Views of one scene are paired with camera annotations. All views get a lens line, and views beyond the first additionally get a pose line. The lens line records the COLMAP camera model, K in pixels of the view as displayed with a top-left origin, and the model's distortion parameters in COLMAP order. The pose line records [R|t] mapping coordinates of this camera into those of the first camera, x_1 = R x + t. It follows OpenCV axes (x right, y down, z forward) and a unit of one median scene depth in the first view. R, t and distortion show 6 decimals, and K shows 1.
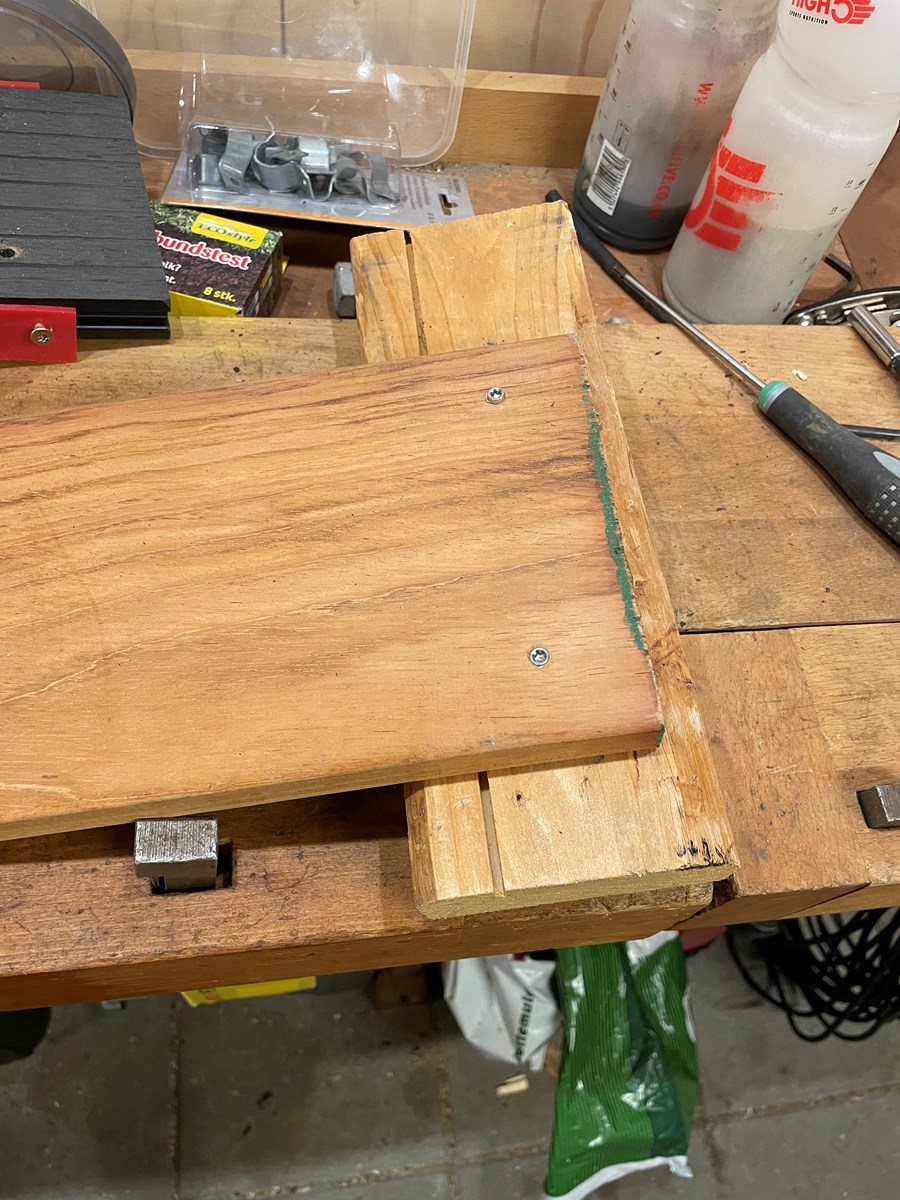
lens RADIAL K [[903.9, 0, 455.2], [0, 903.9, 602.6], [0, 0, 1]] dist [0.073544, -0.106092]
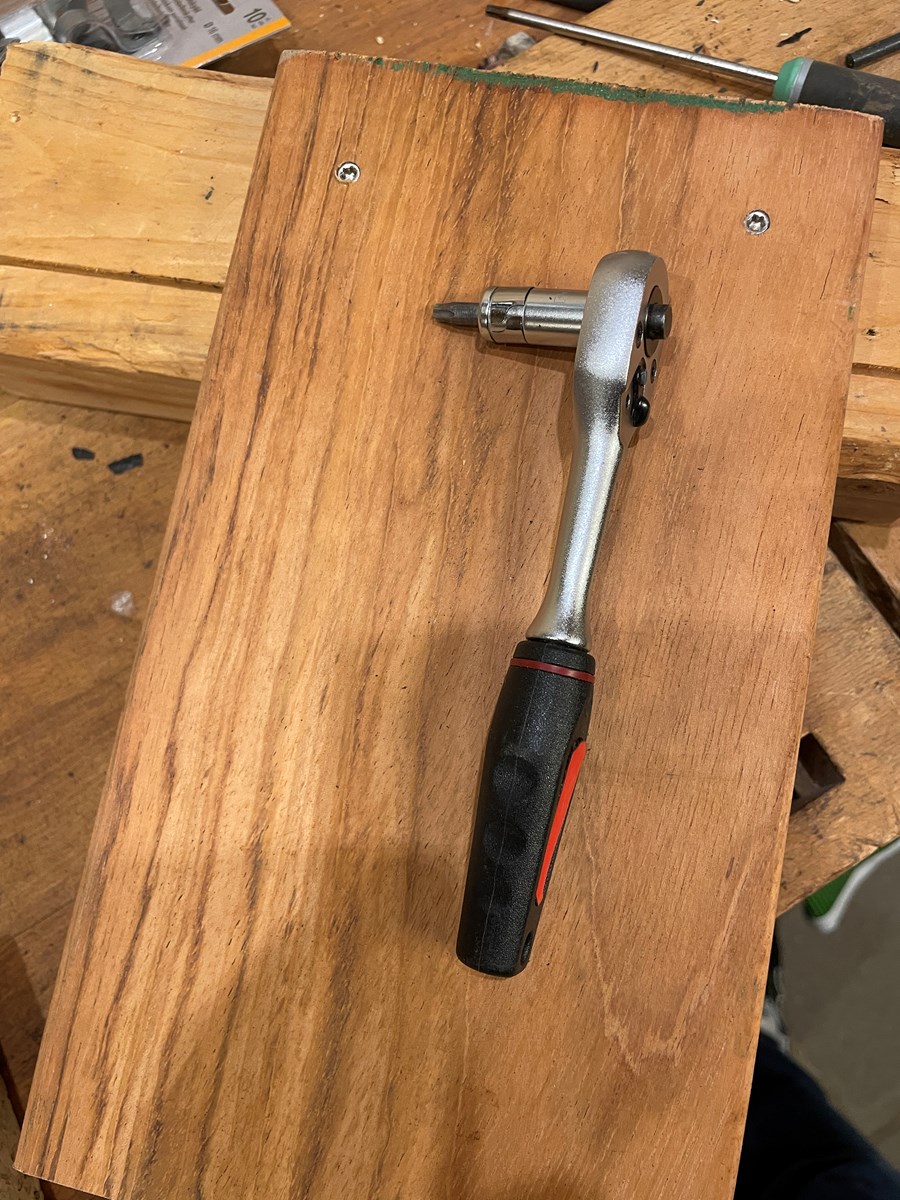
lens RADIAL K [[903.9, 0, 455.2], [0, 903.9, 602.6], [0, 0, 1]] dist [0.073544, -0.106092]
pose [[0.305960, -0.929310, 0.206813, -0.409735], [0.875031, 0.360085, 0.323512, -0.275294], [-0.375113, 0.081986, 0.923346, 0.347098]]
